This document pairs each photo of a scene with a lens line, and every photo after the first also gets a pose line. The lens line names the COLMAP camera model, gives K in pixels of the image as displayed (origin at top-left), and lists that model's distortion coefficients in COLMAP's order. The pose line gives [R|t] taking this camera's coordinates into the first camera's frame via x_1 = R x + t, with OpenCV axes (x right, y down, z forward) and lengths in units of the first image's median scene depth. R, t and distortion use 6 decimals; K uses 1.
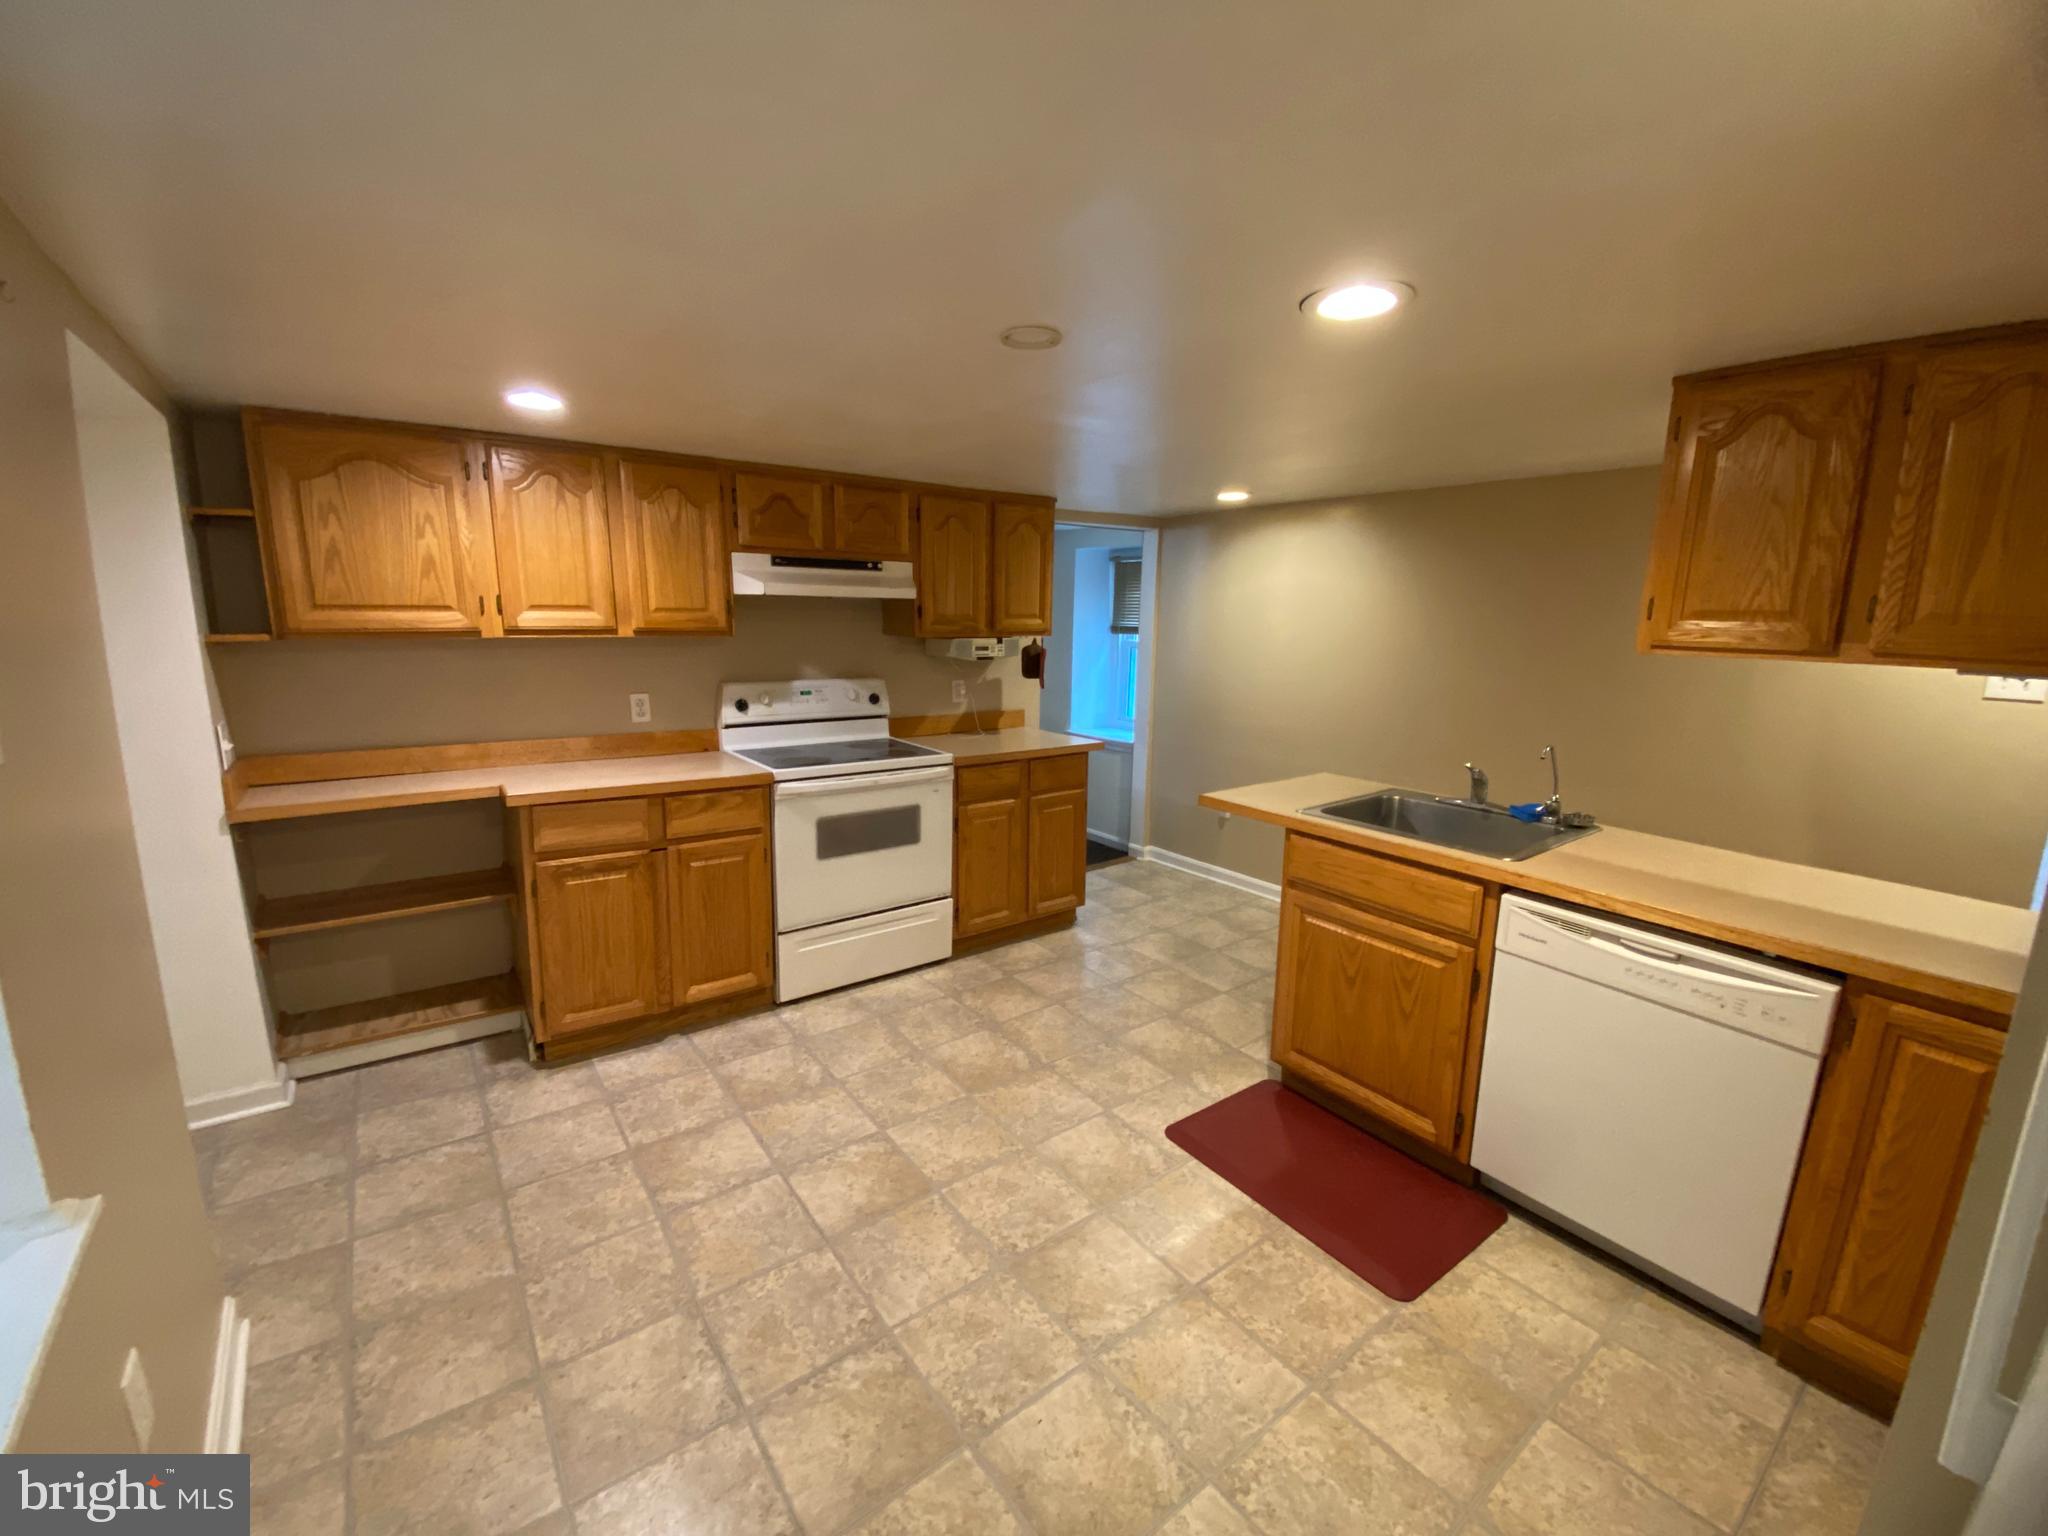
lens RADIAL K [[815.0, 0, 1024.0], [0, 815.0, 768.0], [0, 0, 1]] dist [0.000817, -0.011491]
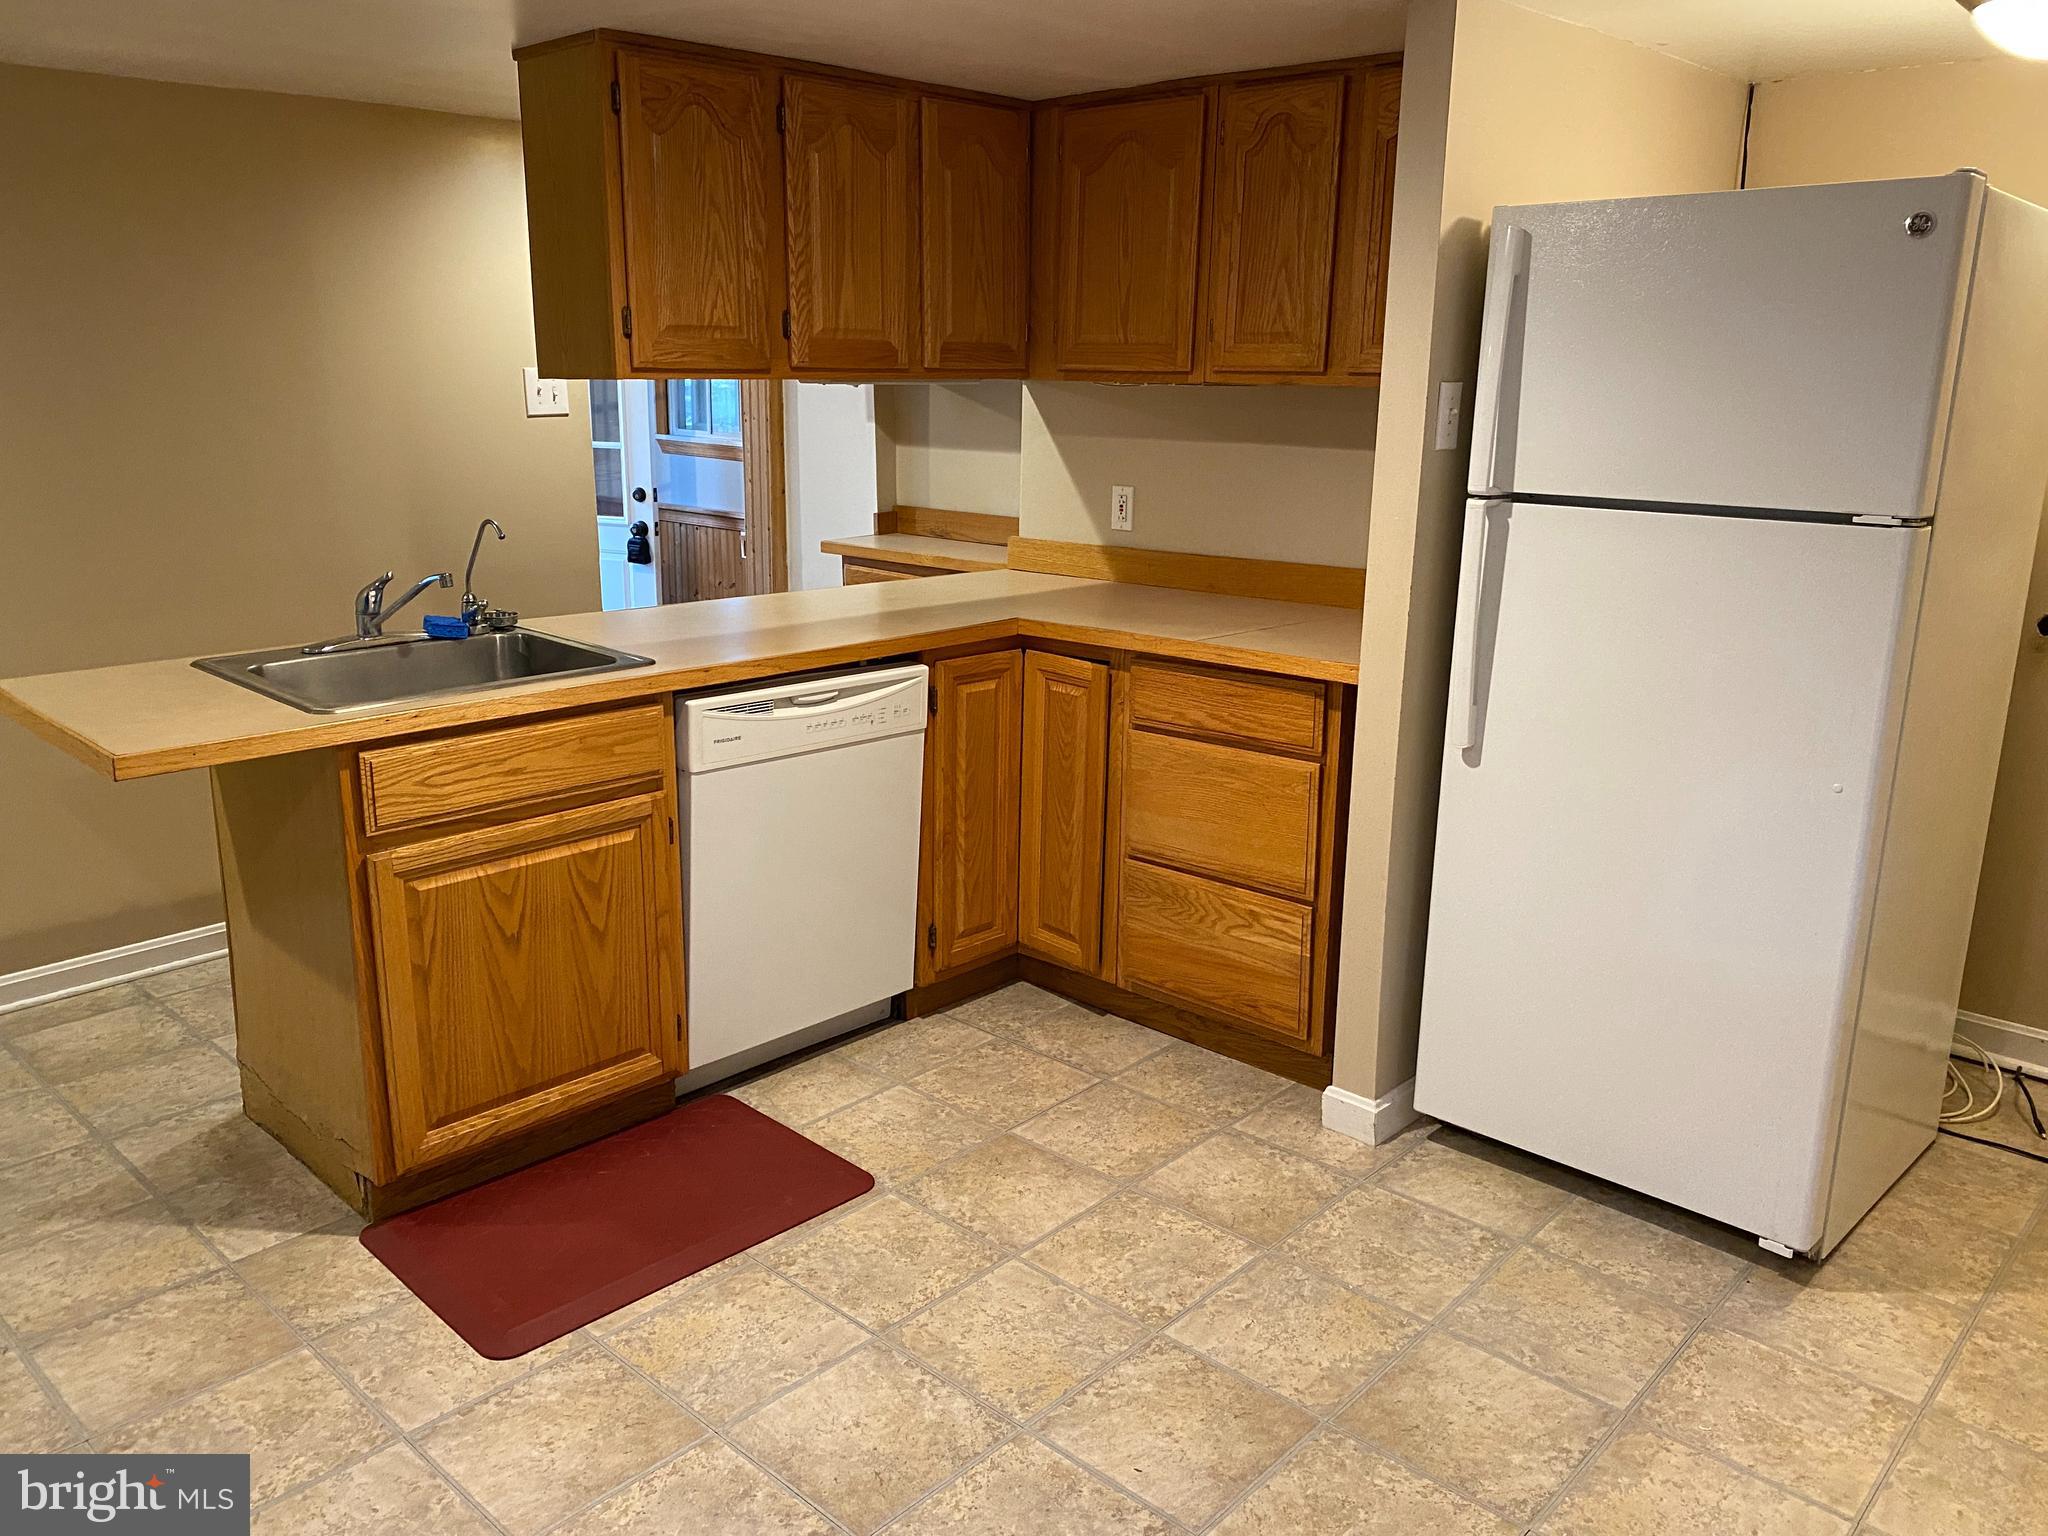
lens RADIAL K [[1530.2, 0, 985.4], [0, 1530.2, 765.2], [0, 0, 1]] dist [-0.002127, -0.008080]
pose [[-0.146901, -0.267521, 0.952288, -0.885938], [0.175535, 0.940401, 0.291260, -0.168356], [-0.973451, 0.209946, -0.091186, 0.914210]]
